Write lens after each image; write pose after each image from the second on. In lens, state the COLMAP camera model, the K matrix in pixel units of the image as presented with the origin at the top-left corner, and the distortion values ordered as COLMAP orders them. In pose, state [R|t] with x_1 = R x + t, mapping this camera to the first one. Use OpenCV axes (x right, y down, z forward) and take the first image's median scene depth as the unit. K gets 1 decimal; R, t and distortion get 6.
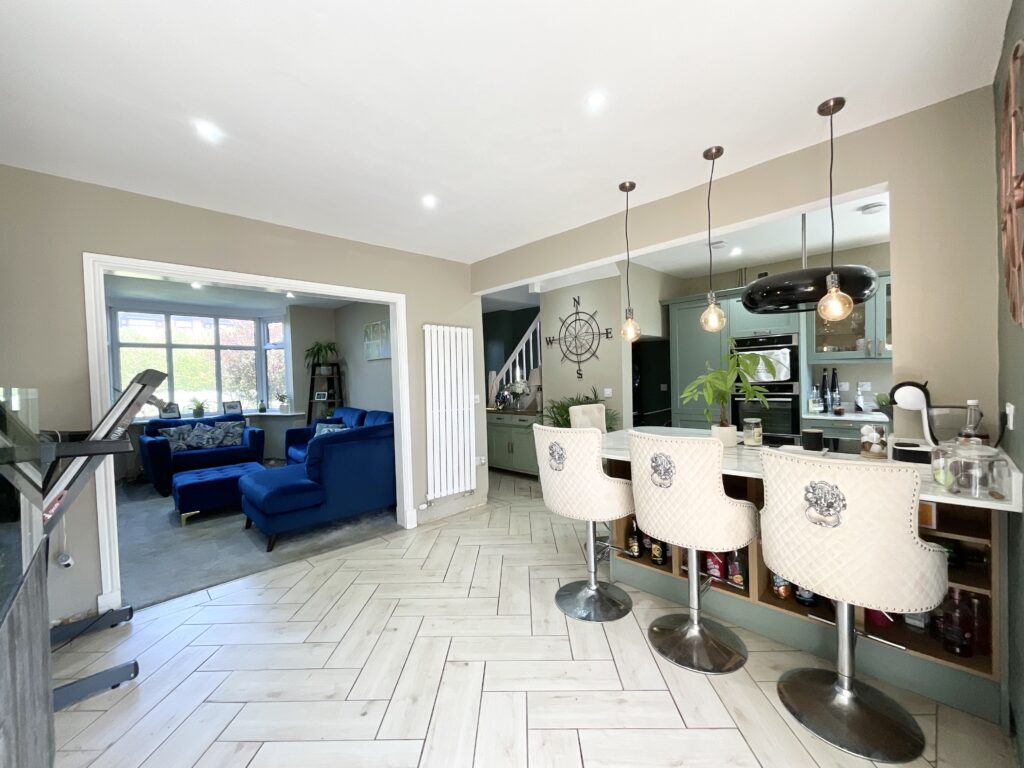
lens RADIAL K [[413.4, 0, 512.0], [0, 413.4, 384.0], [0, 0, 1]] dist [-0.000550, 0.000082]
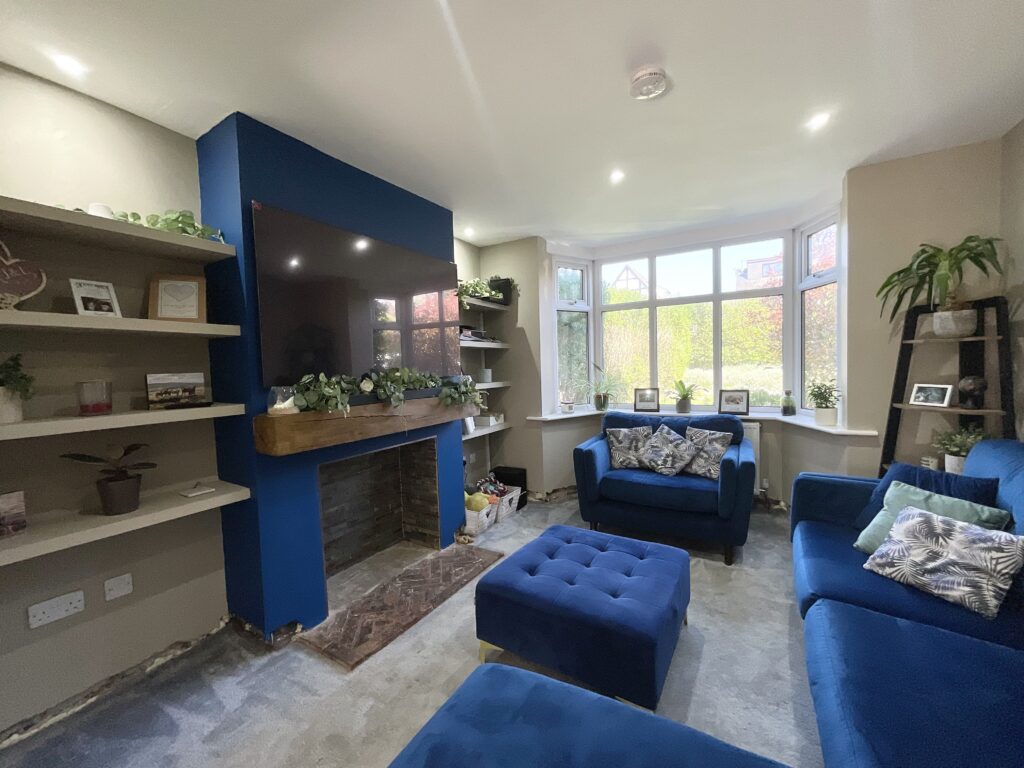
lens RADIAL K [[413.4, 0, 512.0], [0, 413.4, 384.0], [0, 0, 1]] dist [-0.000550, 0.000082]
pose [[0.256765, 0.065027, -0.964284, -0.211644], [0.006684, 0.997591, 0.069053, -0.007636], [0.966451, -0.024175, 0.255711, 0.565512]]
